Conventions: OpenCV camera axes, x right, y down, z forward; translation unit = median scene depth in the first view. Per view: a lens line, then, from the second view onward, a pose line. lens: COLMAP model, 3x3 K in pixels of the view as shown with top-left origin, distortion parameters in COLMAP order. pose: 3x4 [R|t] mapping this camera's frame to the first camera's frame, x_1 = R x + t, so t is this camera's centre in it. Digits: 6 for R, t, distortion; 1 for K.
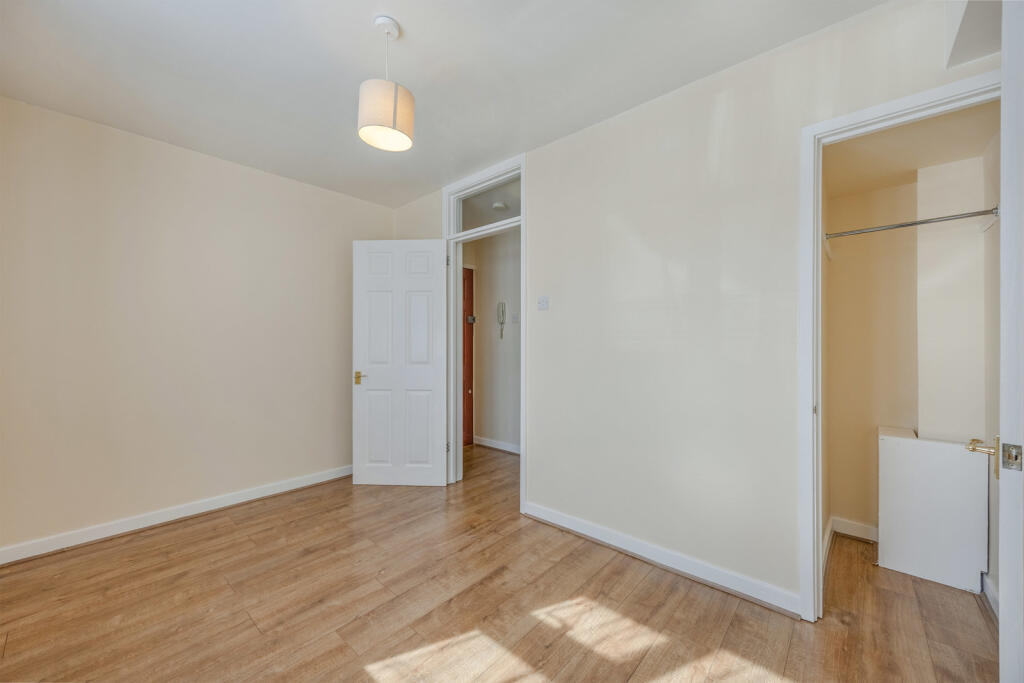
lens RADIAL K [[386.3, 0, 506.3], [0, 386.3, 342.3], [0, 0, 1]] dist [0.000234, -0.000150]
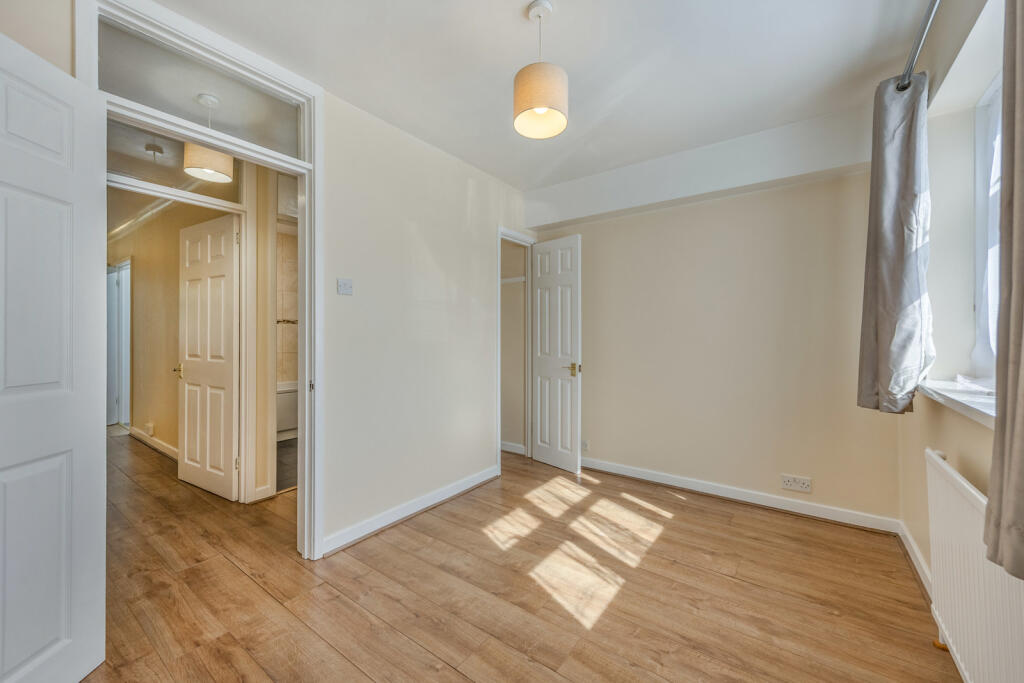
lens RADIAL K [[402.6, 0, 509.6], [0, 402.6, 335.2], [0, 0, 1]] dist [-0.000541, -0.000142]
pose [[-0.103912, 0.001461, 0.994585, -1.043308], [-0.004687, 0.999987, -0.001958, 0.005606], [-0.994575, -0.004865, -0.103904, 0.949724]]
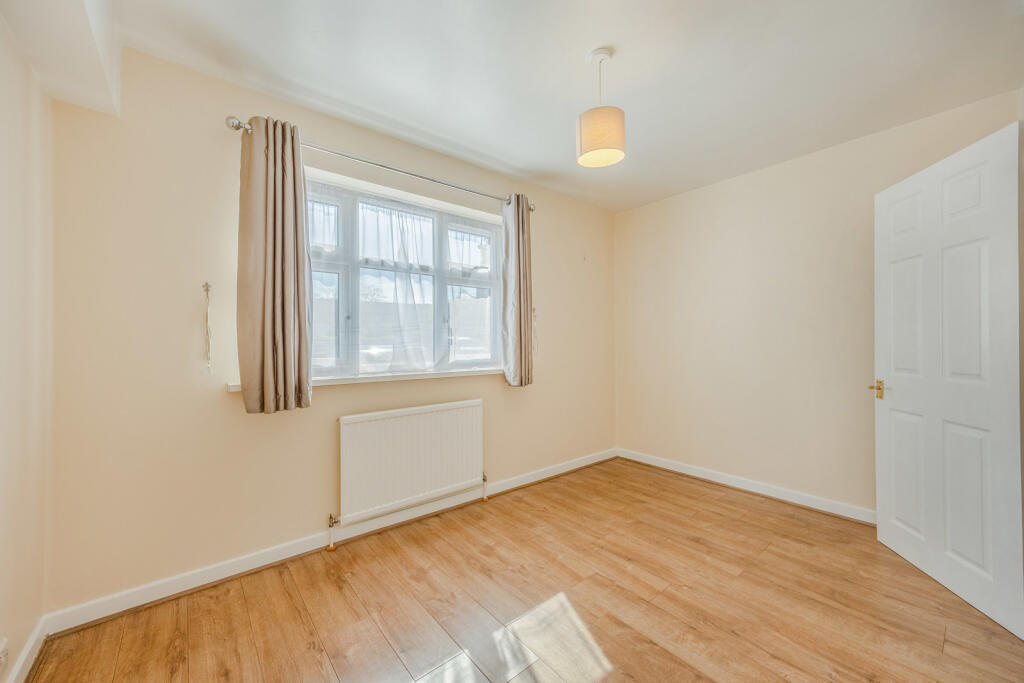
lens RADIAL K [[386.3, 0, 506.3], [0, 386.3, 342.3], [0, 0, 1]] dist [0.000234, -0.000150]
pose [[-0.154258, 0.001887, -0.988029, 0.659861], [0.008944, 0.999960, 0.000514, 0.001092], [0.987990, -0.008758, -0.154268, 0.722370]]
